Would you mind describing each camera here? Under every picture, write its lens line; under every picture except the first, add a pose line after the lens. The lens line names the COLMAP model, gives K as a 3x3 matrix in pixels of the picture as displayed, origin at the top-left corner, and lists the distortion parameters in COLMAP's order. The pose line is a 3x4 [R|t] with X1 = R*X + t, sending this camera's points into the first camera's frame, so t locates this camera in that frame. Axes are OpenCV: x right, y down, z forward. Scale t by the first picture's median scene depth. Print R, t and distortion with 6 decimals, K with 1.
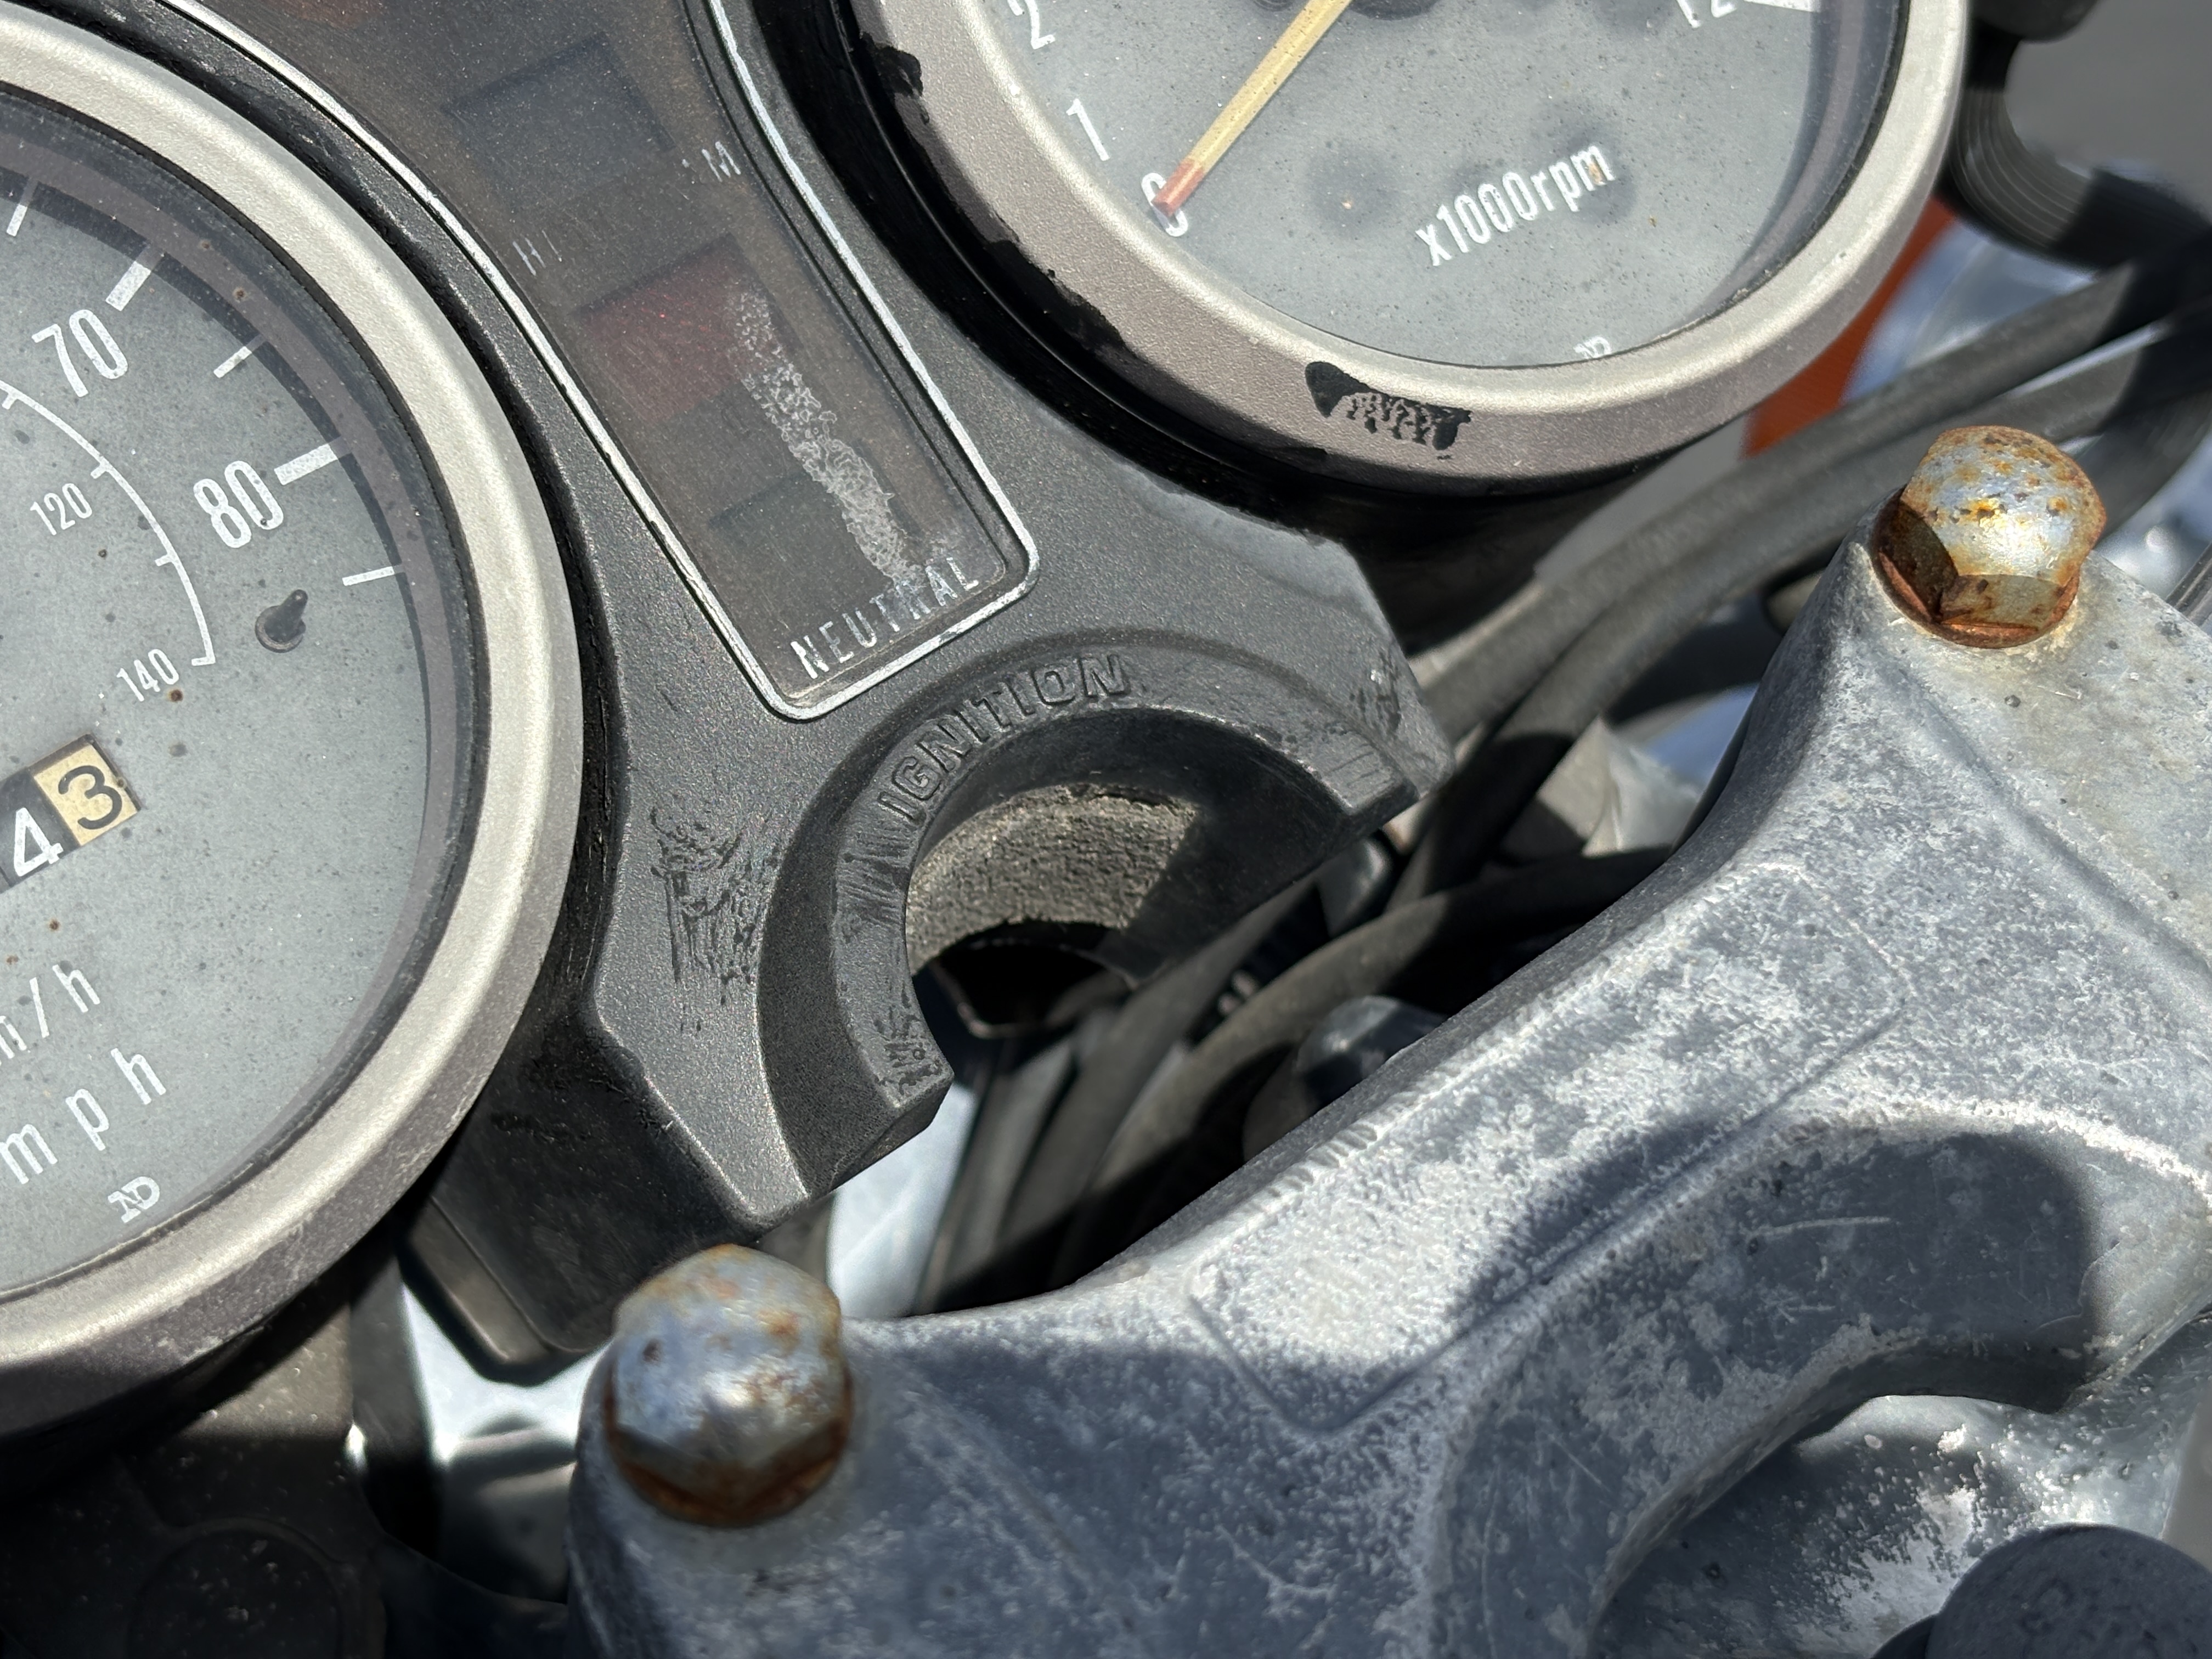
lens RADIAL K [[3430.9, 0, 1069.6], [0, 3430.9, 829.7], [0, 0, 1]] dist [0.246258, -1.154308]
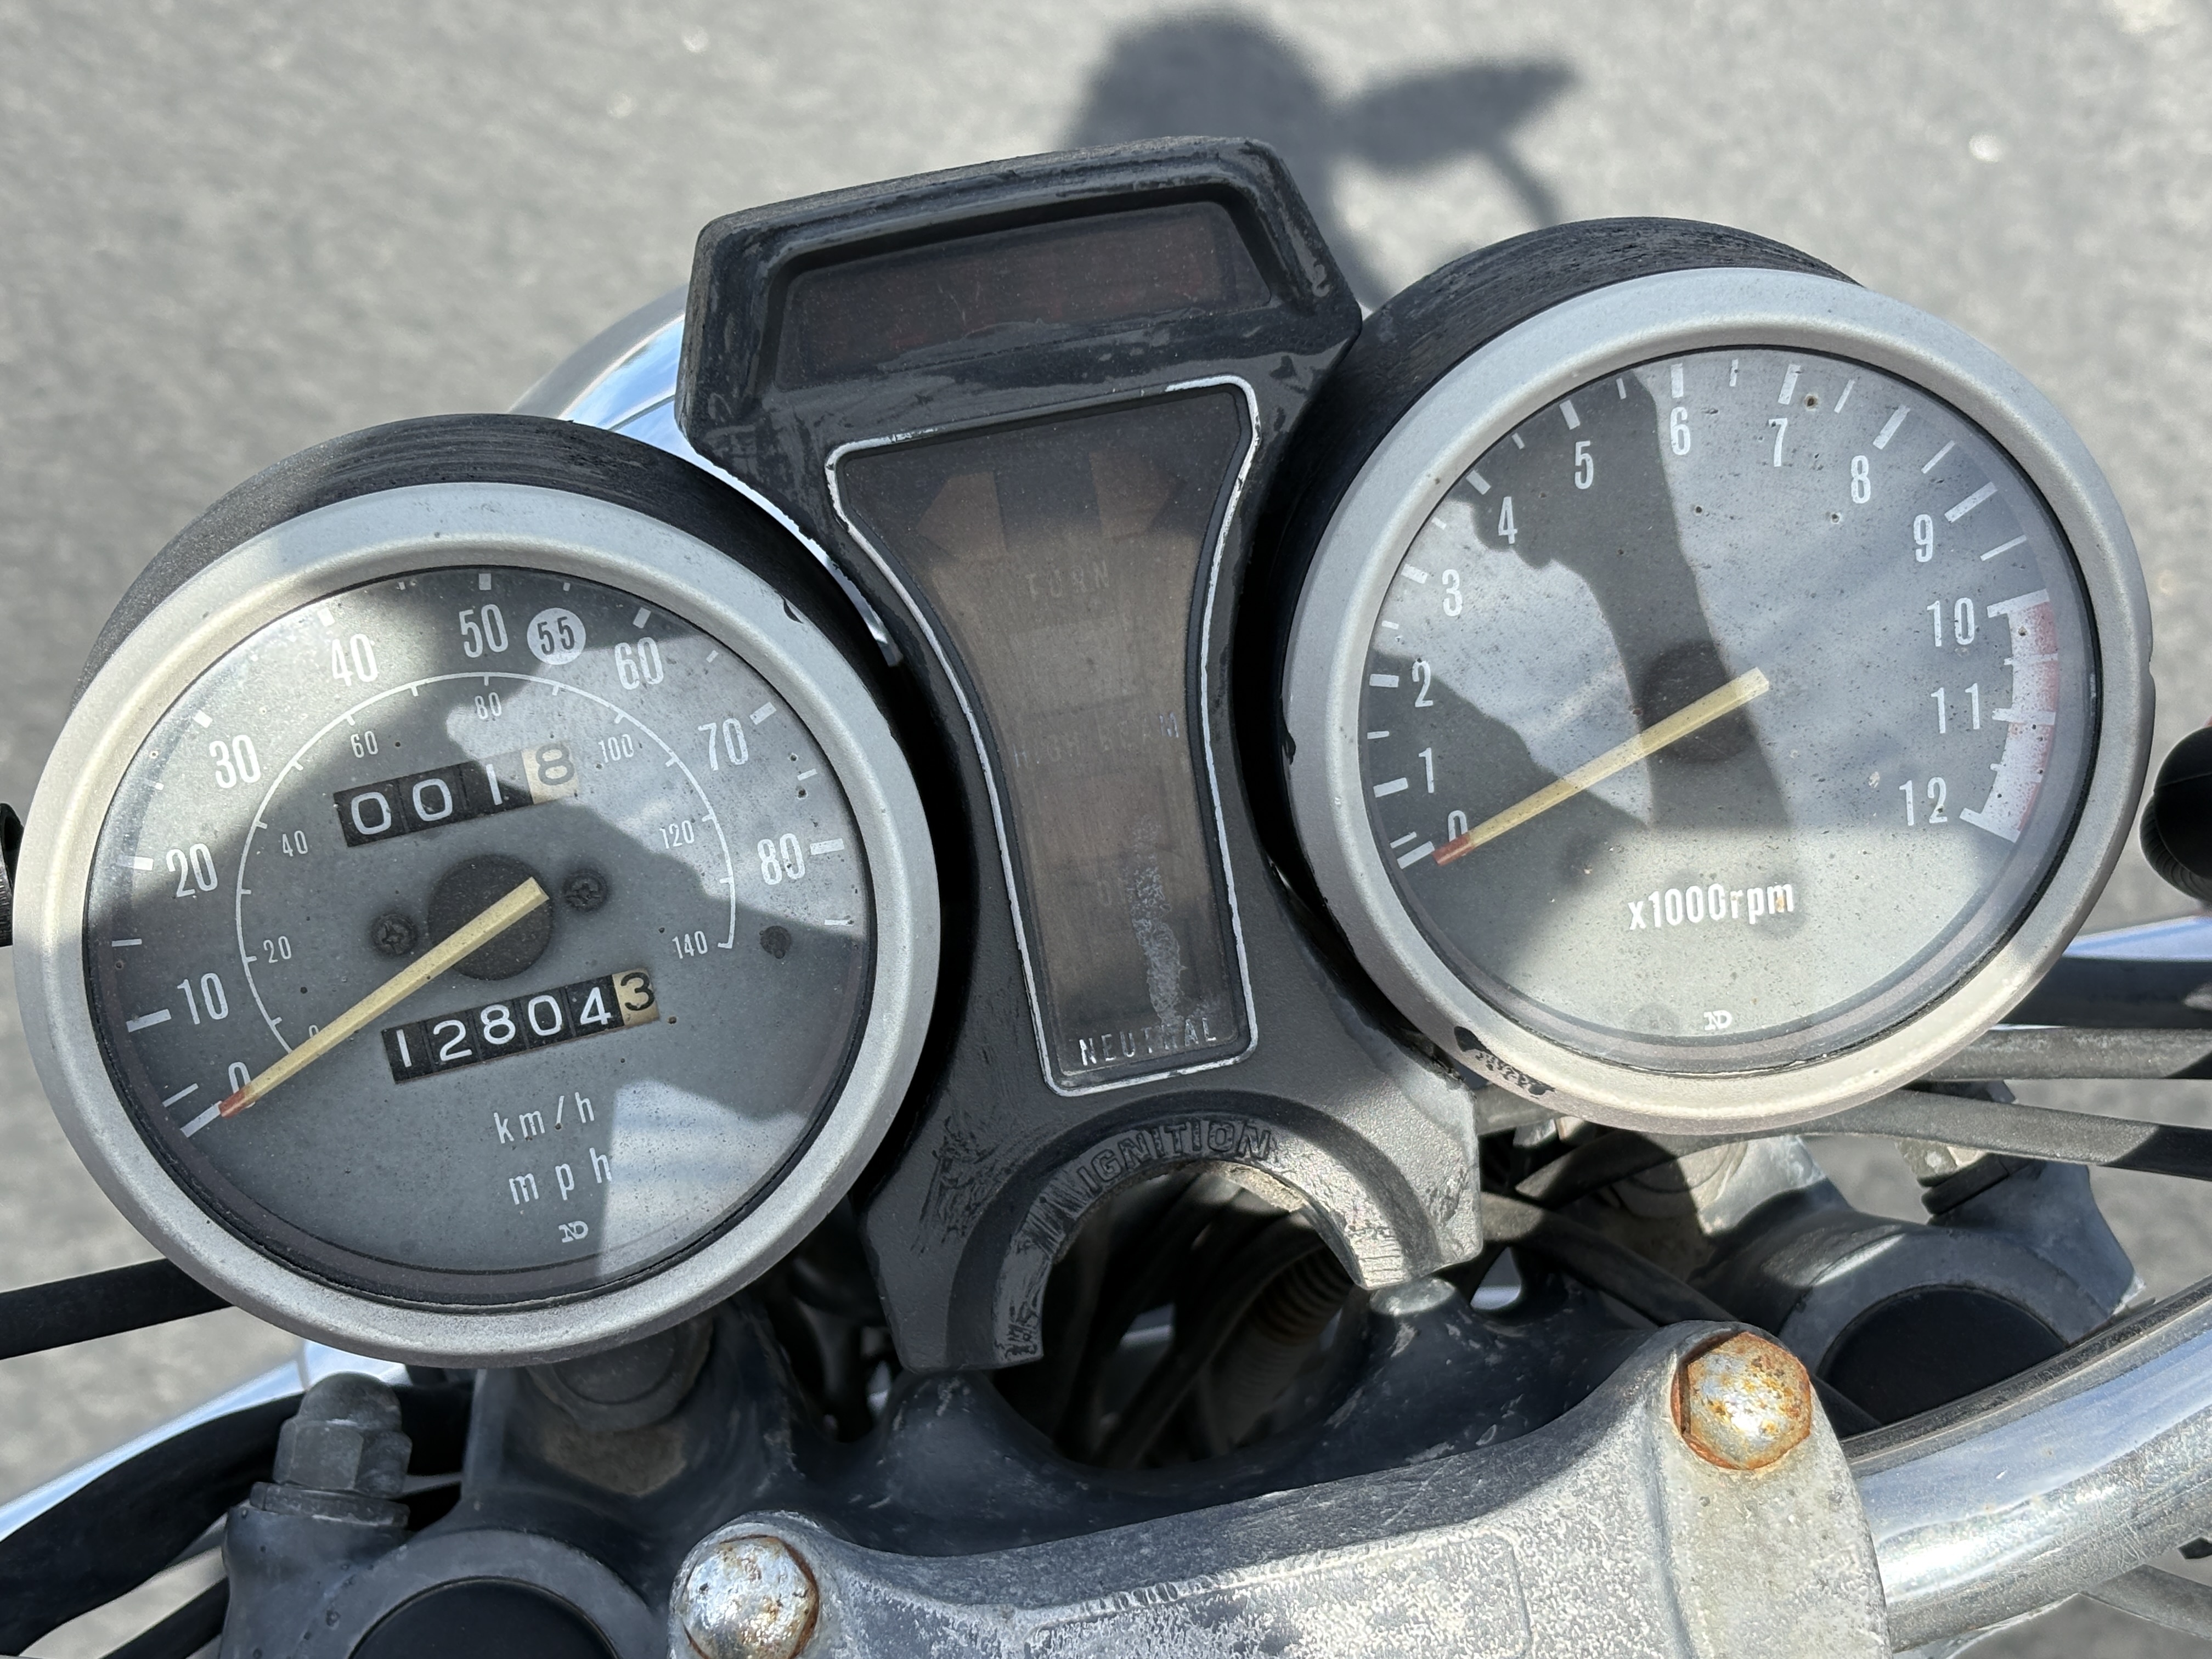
lens RADIAL K [[3380.1, 0, 1148.0], [0, 3380.1, 833.1], [0, 0, 1]] dist [0.245639, -0.976292]
pose [[0.884832, 0.435158, -0.166465, 0.173008], [-0.358587, 0.864175, 0.353010, -0.739577], [0.297470, -0.252662, 0.920692, -0.408588]]
